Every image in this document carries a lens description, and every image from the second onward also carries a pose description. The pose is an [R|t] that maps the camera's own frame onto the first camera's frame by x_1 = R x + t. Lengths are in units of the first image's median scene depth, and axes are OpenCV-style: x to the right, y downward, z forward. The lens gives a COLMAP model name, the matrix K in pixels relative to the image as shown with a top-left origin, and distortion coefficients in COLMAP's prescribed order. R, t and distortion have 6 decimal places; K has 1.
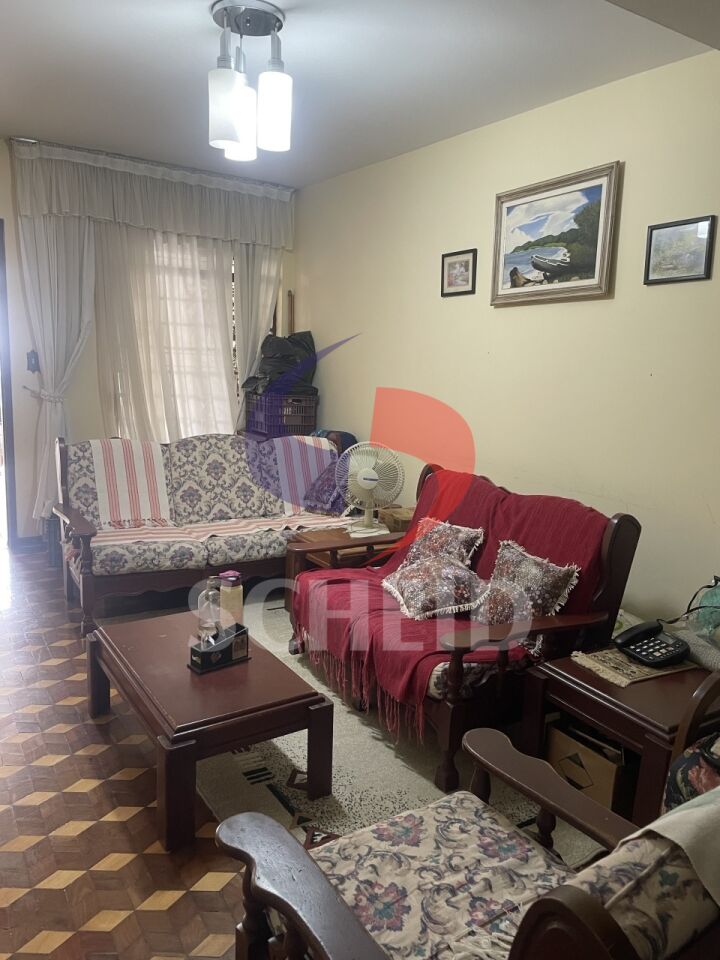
lens RADIAL K [[723.6, 0, 361.5], [0, 723.6, 478.3], [0, 0, 1]] dist [0.048293, -0.017150]
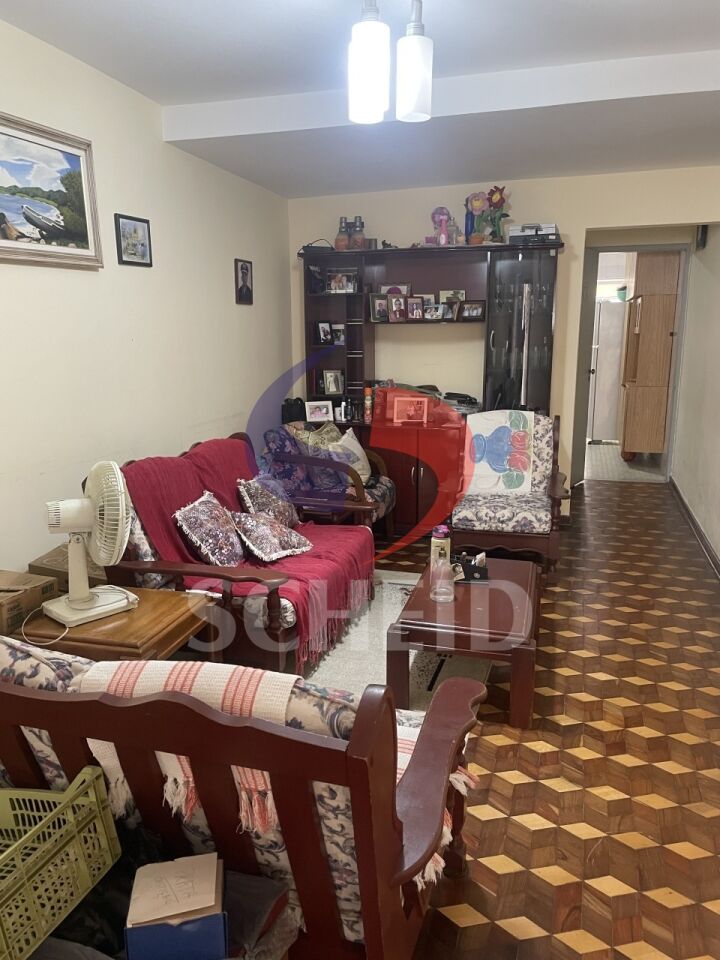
lens RADIAL K [[723.6, 0, 360.9], [0, 723.6, 482.7], [0, 0, 1]] dist [0.048293, -0.017150]
pose [[-0.654895, -0.191588, 0.731031, -0.724367], [0.111923, 0.932074, 0.344544, -0.269345], [-0.747386, 0.307459, -0.588968, 1.369014]]
